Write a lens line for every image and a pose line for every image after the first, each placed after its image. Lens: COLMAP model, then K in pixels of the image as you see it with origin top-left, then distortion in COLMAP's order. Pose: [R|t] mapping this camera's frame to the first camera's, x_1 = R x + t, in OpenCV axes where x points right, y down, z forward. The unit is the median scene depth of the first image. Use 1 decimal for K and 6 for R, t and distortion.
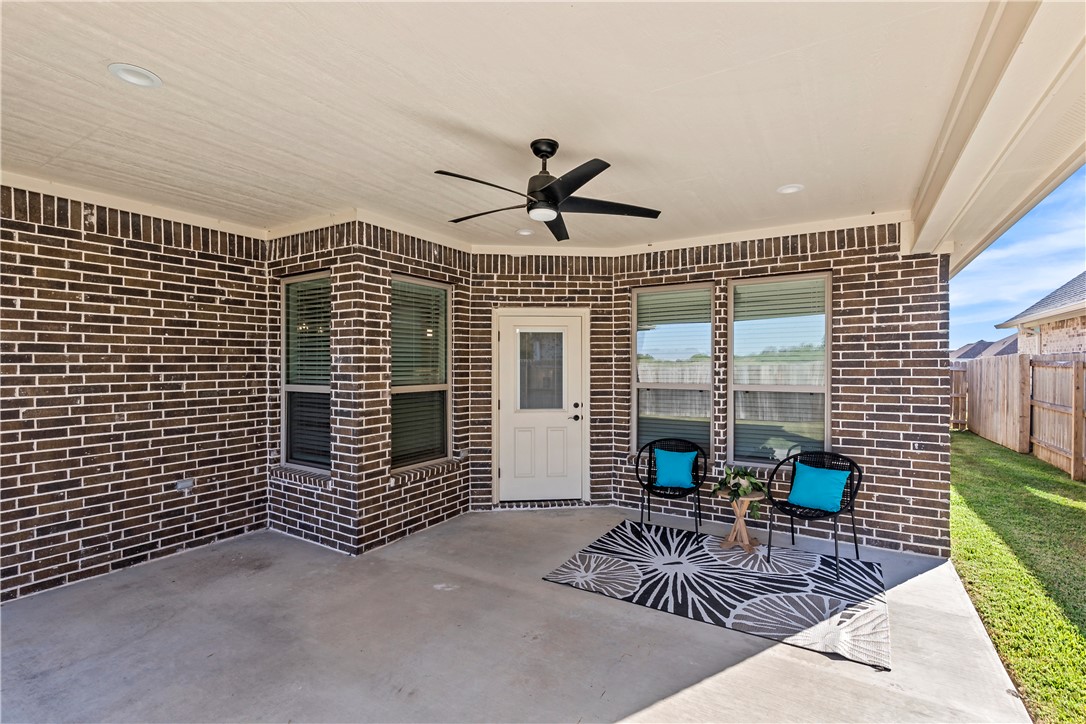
lens RADIAL K [[506.1, 0, 543.3], [0, 506.1, 364.4], [0, 0, 1]] dist [-0.005306, -0.000179]
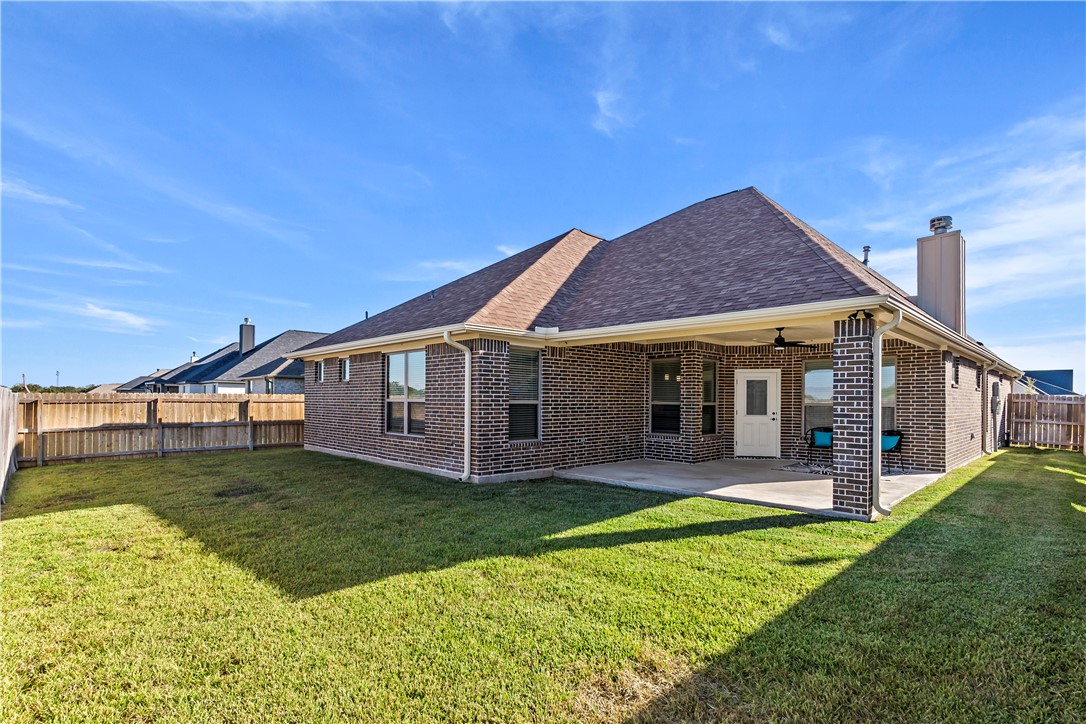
lens RADIAL K [[506.1, 0, 540.0], [0, 506.1, 397.0], [0, 0, 1]] dist [-0.005306, -0.000179]
pose [[0.965594, 0.006657, -0.259971, -0.357929], [-0.007954, 0.999961, -0.003938, 0.027534], [0.259934, 0.005870, 0.965609, -1.429260]]
